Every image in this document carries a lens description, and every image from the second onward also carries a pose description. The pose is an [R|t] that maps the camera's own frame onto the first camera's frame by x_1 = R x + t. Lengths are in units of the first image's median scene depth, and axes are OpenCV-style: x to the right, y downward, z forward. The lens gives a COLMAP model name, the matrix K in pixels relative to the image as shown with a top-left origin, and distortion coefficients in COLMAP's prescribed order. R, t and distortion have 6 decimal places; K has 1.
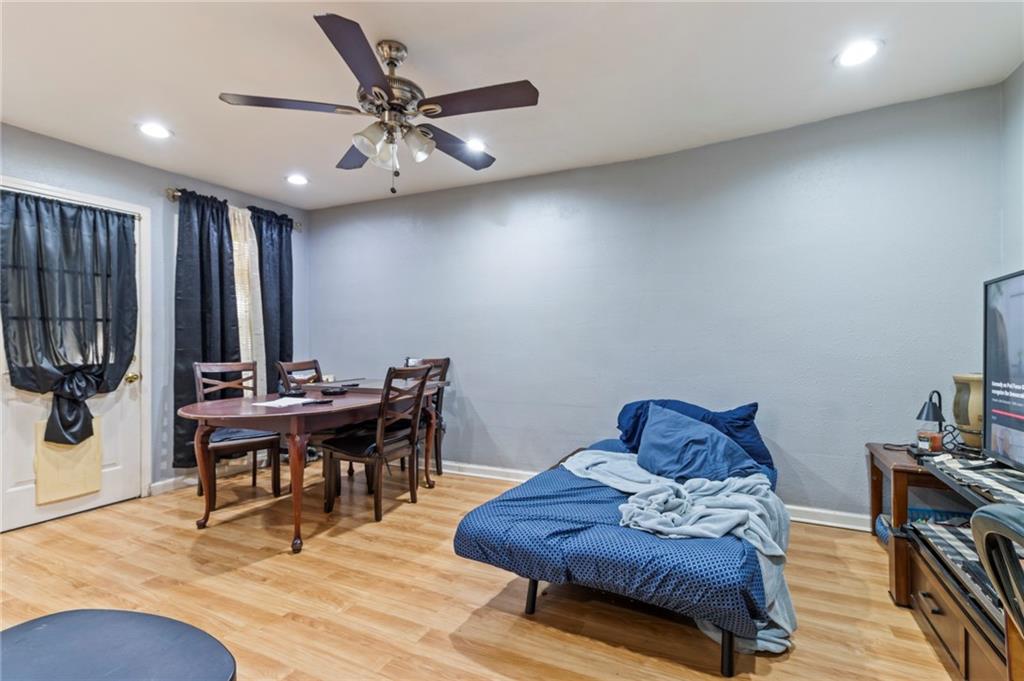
lens RADIAL K [[480.4, 0, 515.6], [0, 480.4, 336.7], [0, 0, 1]] dist [0.001826, 0.000340]
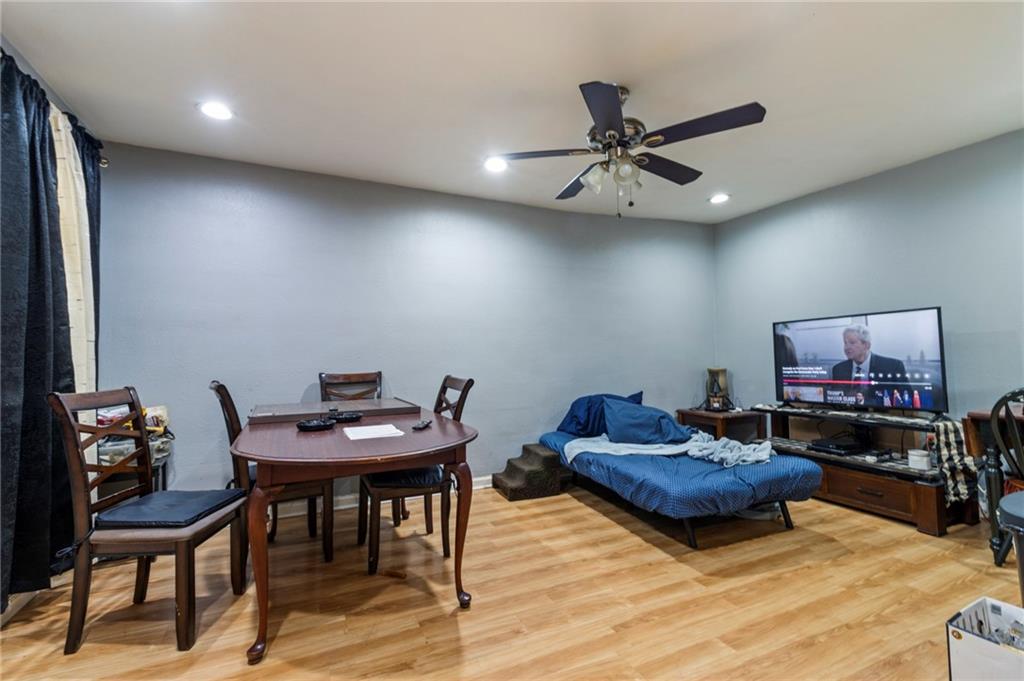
lens RADIAL K [[467.4, 0, 512.2], [0, 467.4, 330.8], [0, 0, 1]] dist [0.001749, 0.000230]
pose [[0.638007, 0.028799, 0.769492, -1.076406], [0.005422, 0.999108, -0.041888, 0.007861], [-0.770011, 0.030897, 0.637282, 0.424811]]
